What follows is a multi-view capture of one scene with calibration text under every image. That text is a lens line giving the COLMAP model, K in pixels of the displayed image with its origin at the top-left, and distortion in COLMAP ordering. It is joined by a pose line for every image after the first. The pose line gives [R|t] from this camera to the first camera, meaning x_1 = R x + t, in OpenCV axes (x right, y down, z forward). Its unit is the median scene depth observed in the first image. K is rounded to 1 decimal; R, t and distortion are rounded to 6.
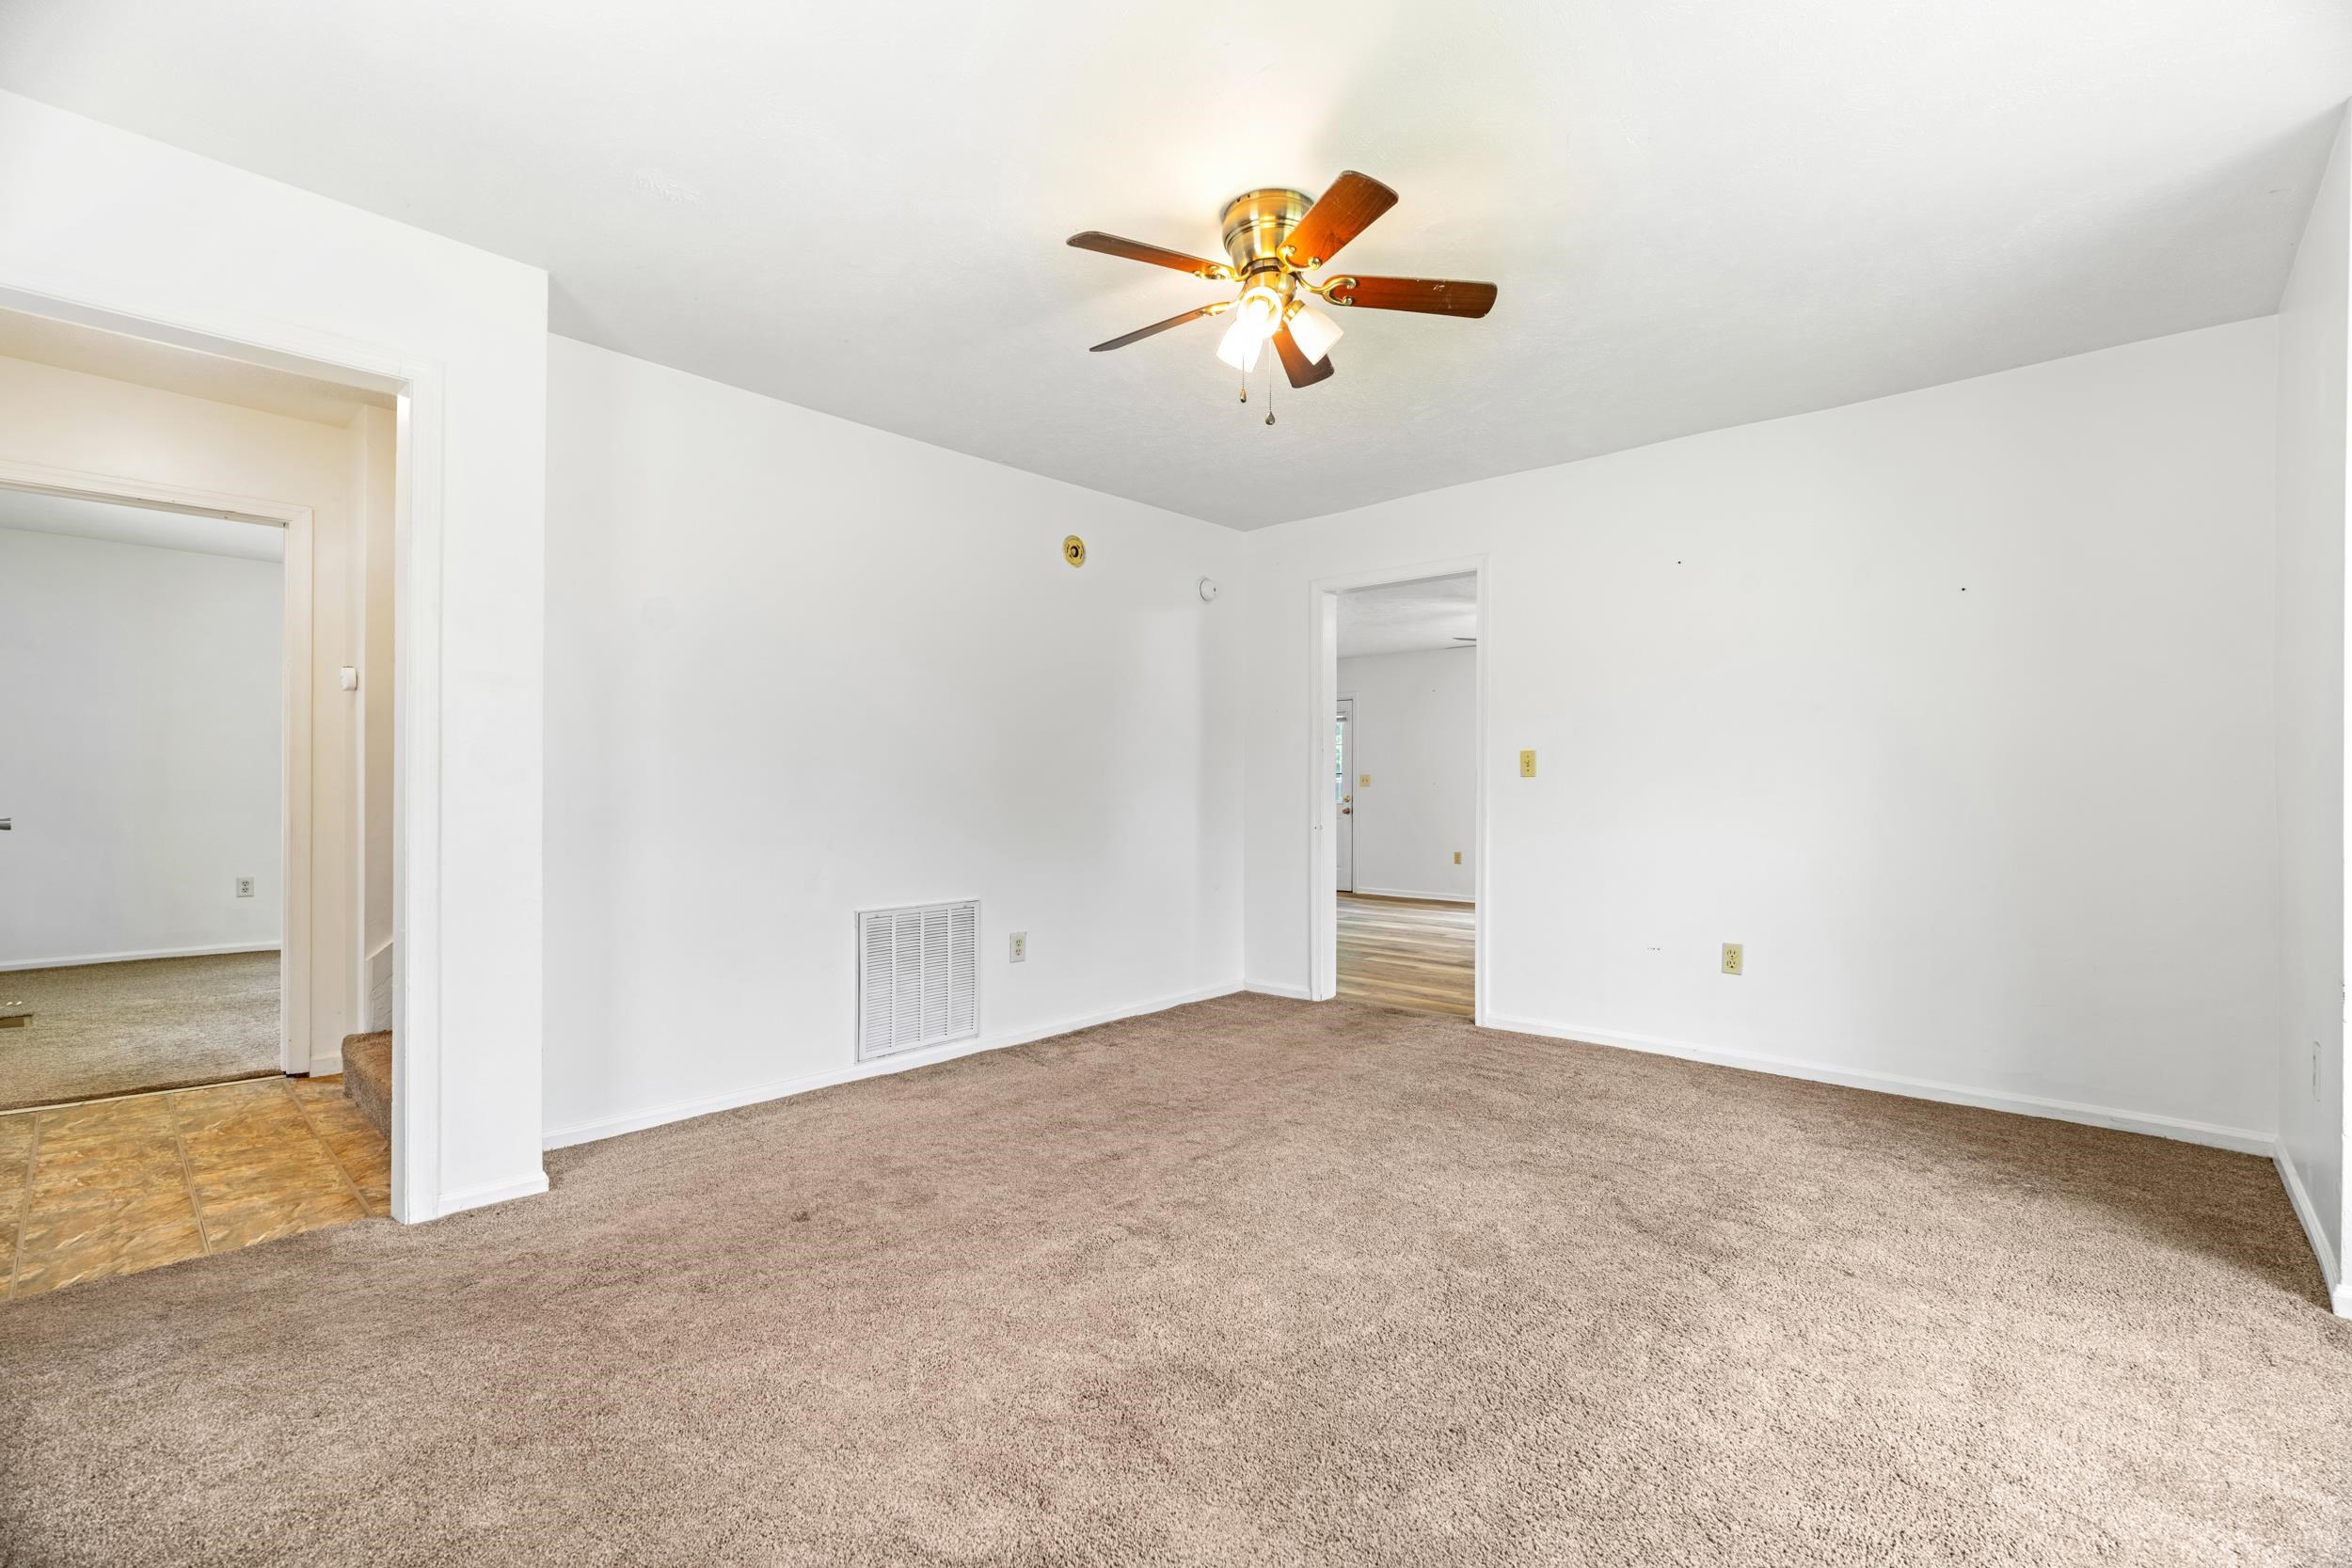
lens RADIAL K [[1024.2, 0, 1176.0], [0, 1024.2, 784.0], [0, 0, 1]] dist [-0.010867, 0.000161]
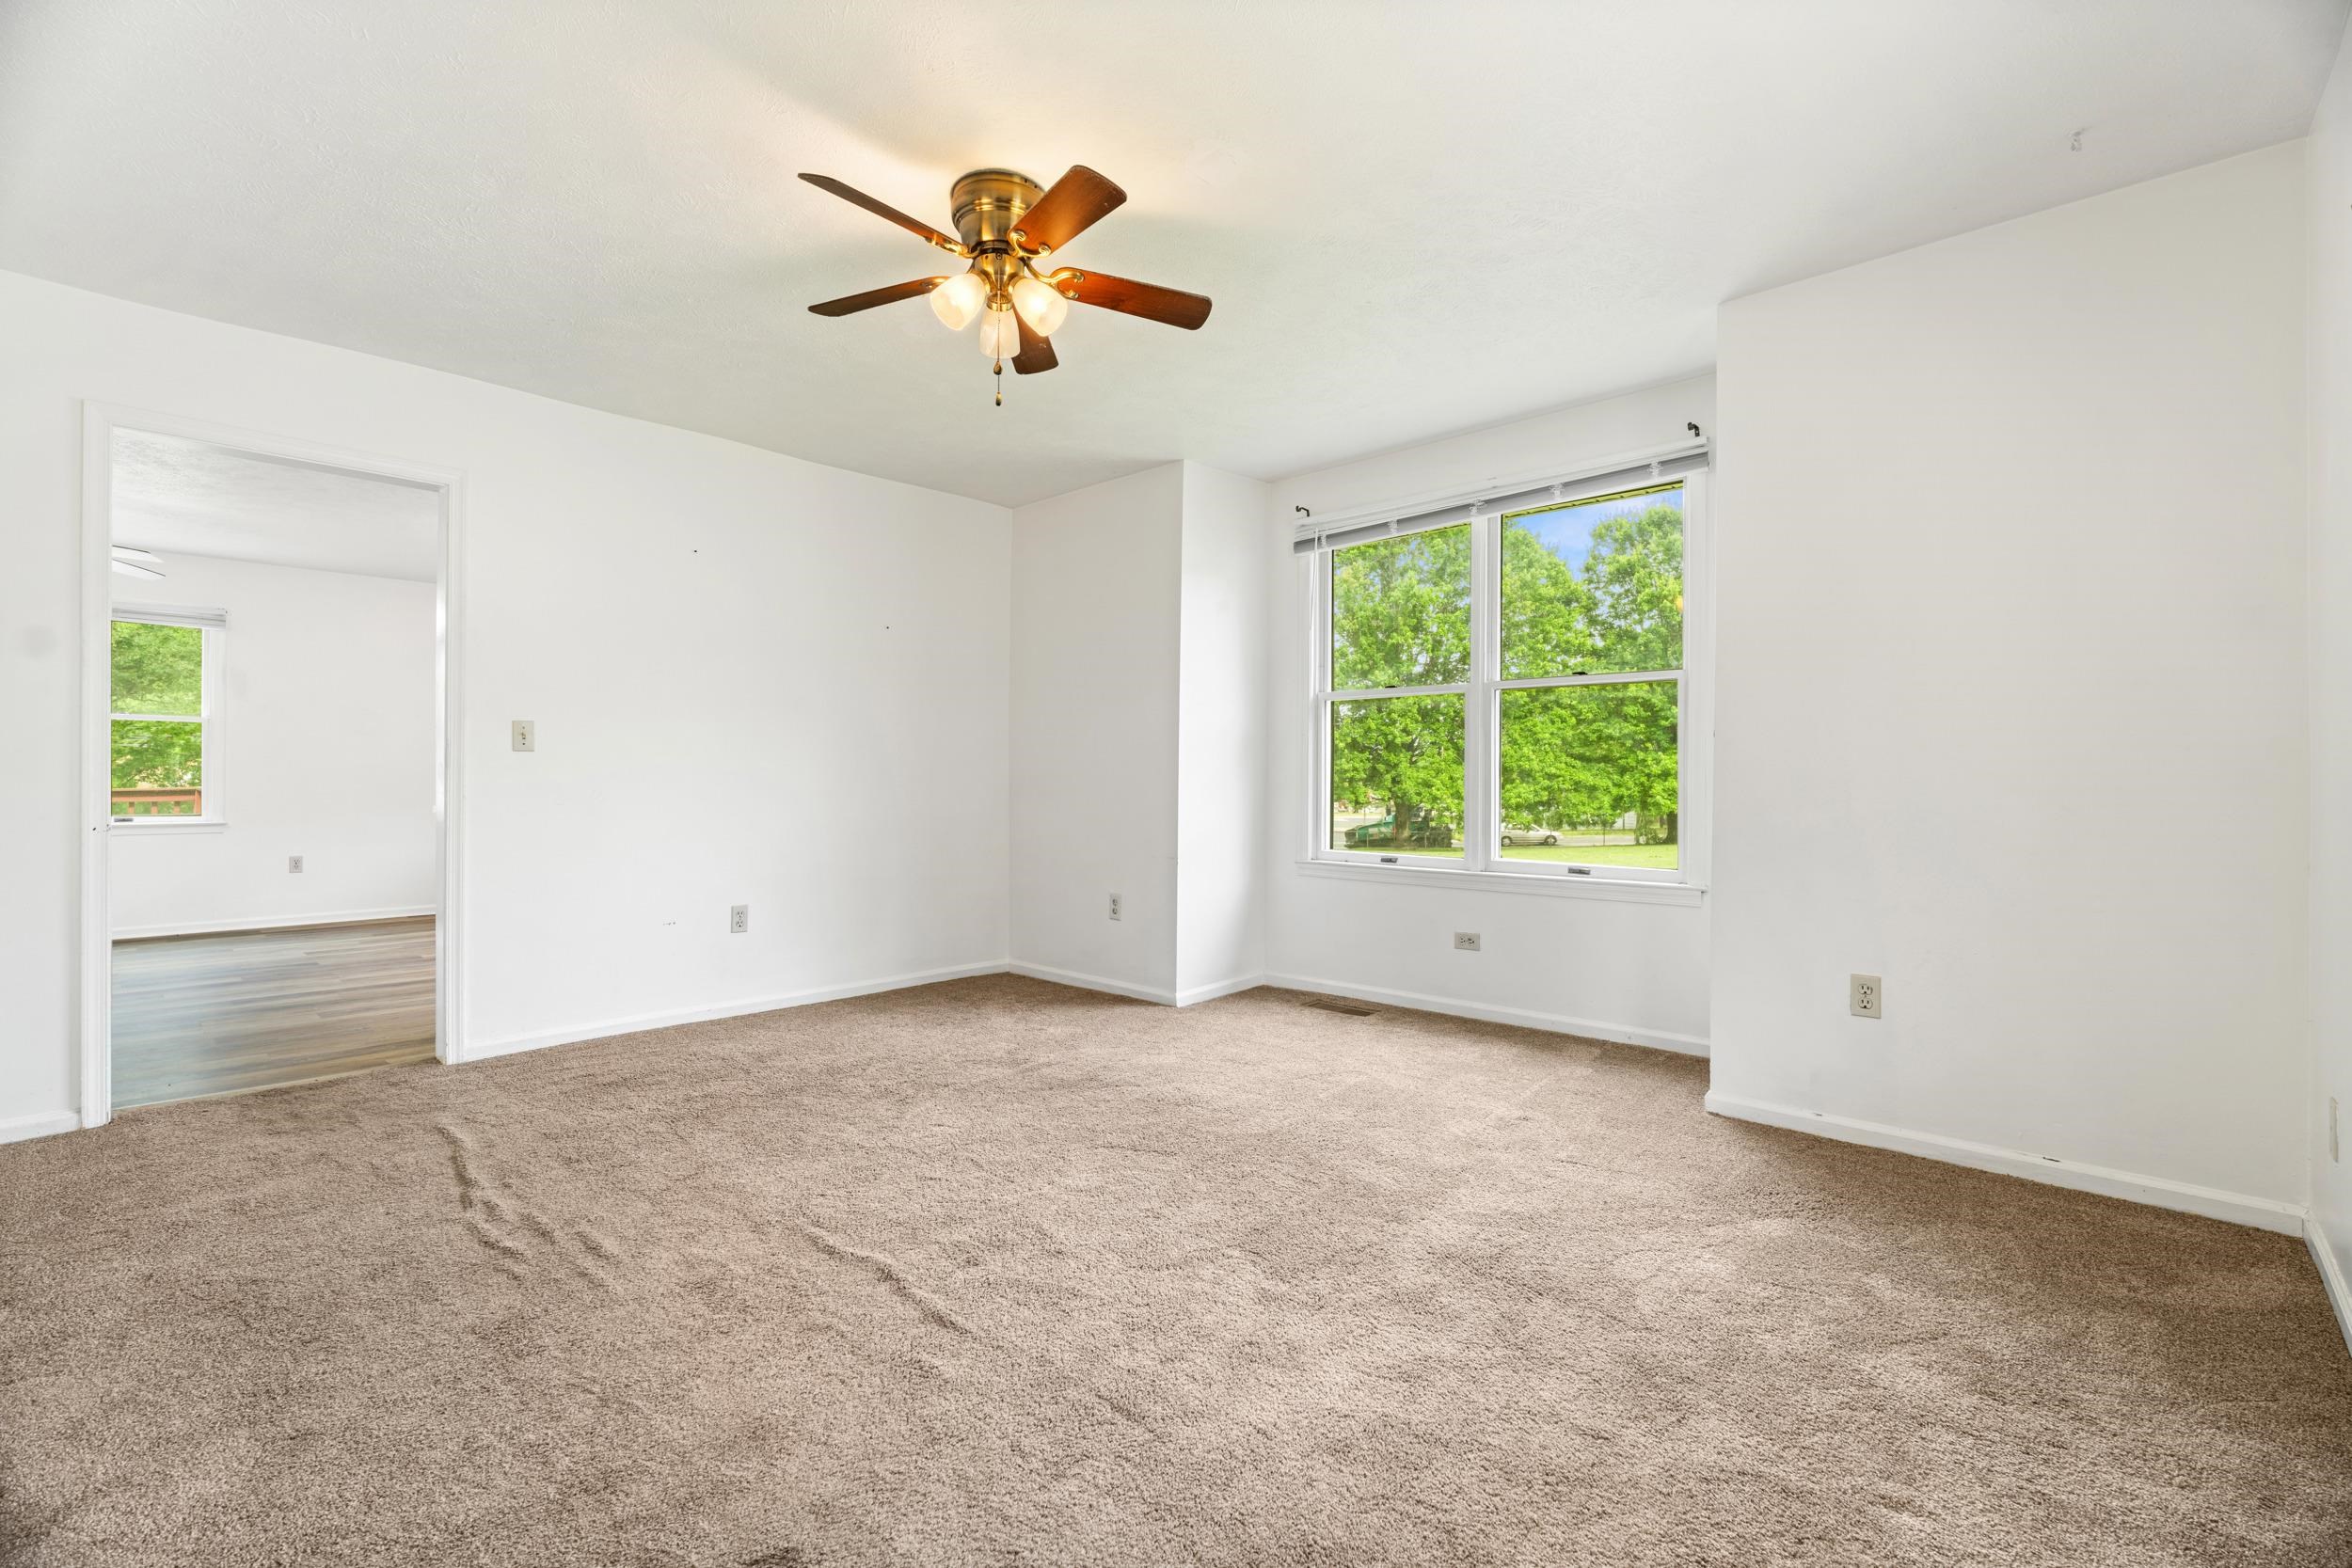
lens RADIAL K [[1024.2, 0, 1176.0], [0, 1024.2, 784.0], [0, 0, 1]] dist [-0.010867, 0.000161]
pose [[0.014079, -0.009715, 0.999854, -0.713542], [-0.011560, 0.999884, 0.009878, 0.007924], [-0.999834, -0.011697, 0.013965, 0.633706]]
